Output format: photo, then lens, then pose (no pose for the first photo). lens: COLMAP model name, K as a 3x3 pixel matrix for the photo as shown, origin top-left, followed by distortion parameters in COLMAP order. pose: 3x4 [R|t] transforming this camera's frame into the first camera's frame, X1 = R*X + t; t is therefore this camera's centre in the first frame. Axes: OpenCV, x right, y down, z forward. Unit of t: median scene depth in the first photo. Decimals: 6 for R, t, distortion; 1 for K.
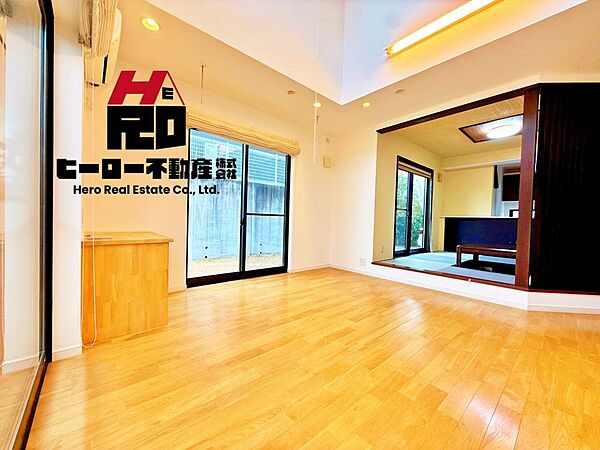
lens RADIAL K [[239.5, 0, 298.2], [0, 239.5, 224.5], [0, 0, 1]] dist [0.000474, 0.000103]
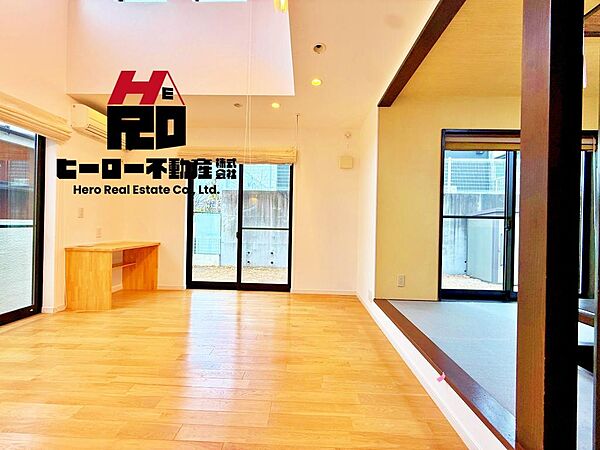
lens RADIAL K [[239.5, 0, 298.2], [0, 239.5, 224.5], [0, 0, 1]] dist [0.000474, 0.000103]
pose [[0.734409, -0.014256, -0.678557, 0.685777], [-0.014362, 0.999229, -0.036538, -0.026199], [0.678555, 0.036579, 0.733638, 0.395527]]
